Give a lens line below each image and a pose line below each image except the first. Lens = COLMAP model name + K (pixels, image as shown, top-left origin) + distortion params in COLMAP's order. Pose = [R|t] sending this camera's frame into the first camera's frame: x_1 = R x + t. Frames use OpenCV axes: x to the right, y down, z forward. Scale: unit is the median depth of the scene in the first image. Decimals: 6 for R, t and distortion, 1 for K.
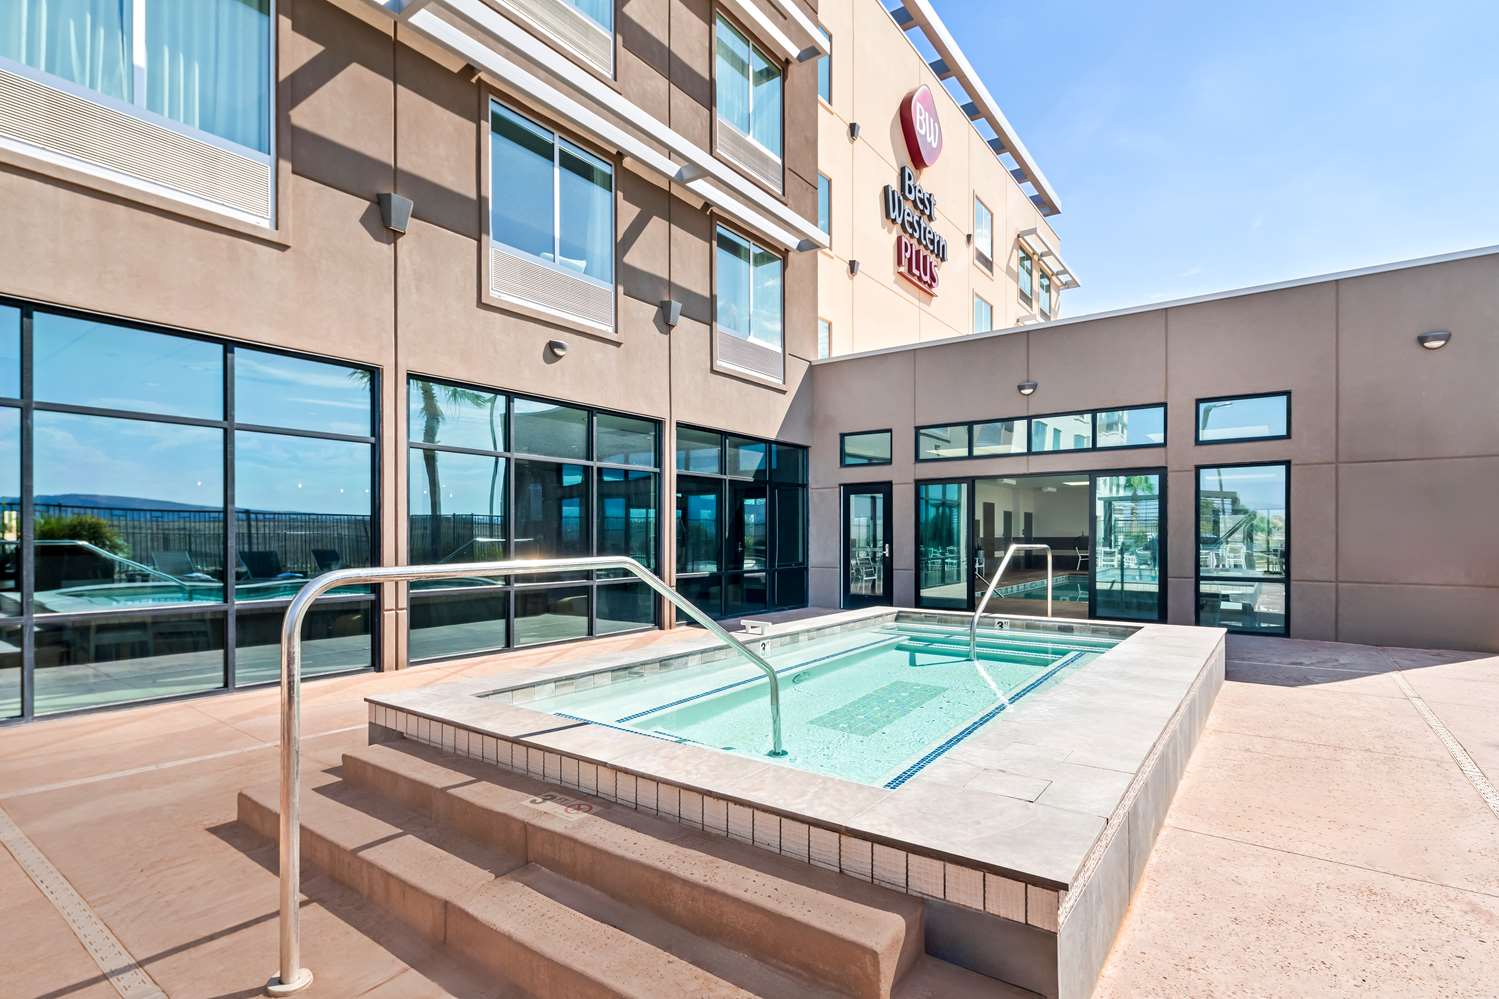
lens RADIAL K [[736.6, 0, 753.2], [0, 736.6, 534.1], [0, 0, 1]] dist [0.000400, 0.000052]
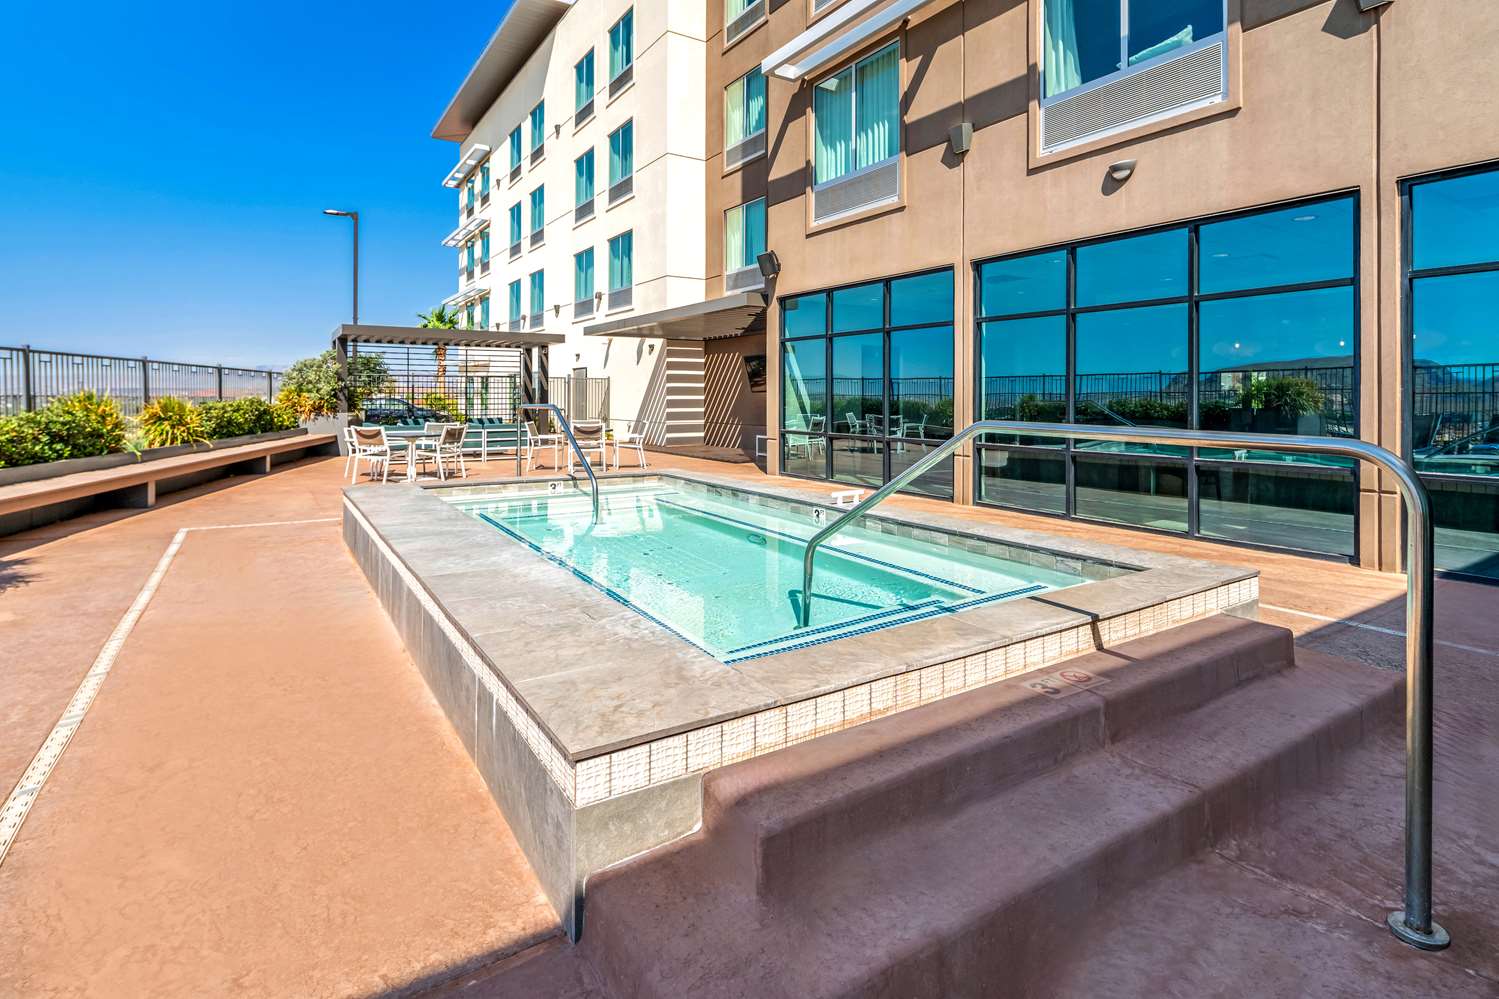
lens RADIAL K [[732.6, 0, 752.8], [0, 732.6, 398.2], [0, 0, 1]] dist [-0.001216, -0.000336]
pose [[-0.347259, -0.001561, -0.937768, 0.721758], [-0.002822, 0.999996, -0.000619, 0.006776], [0.937765, 0.002431, -0.347262, 0.991036]]
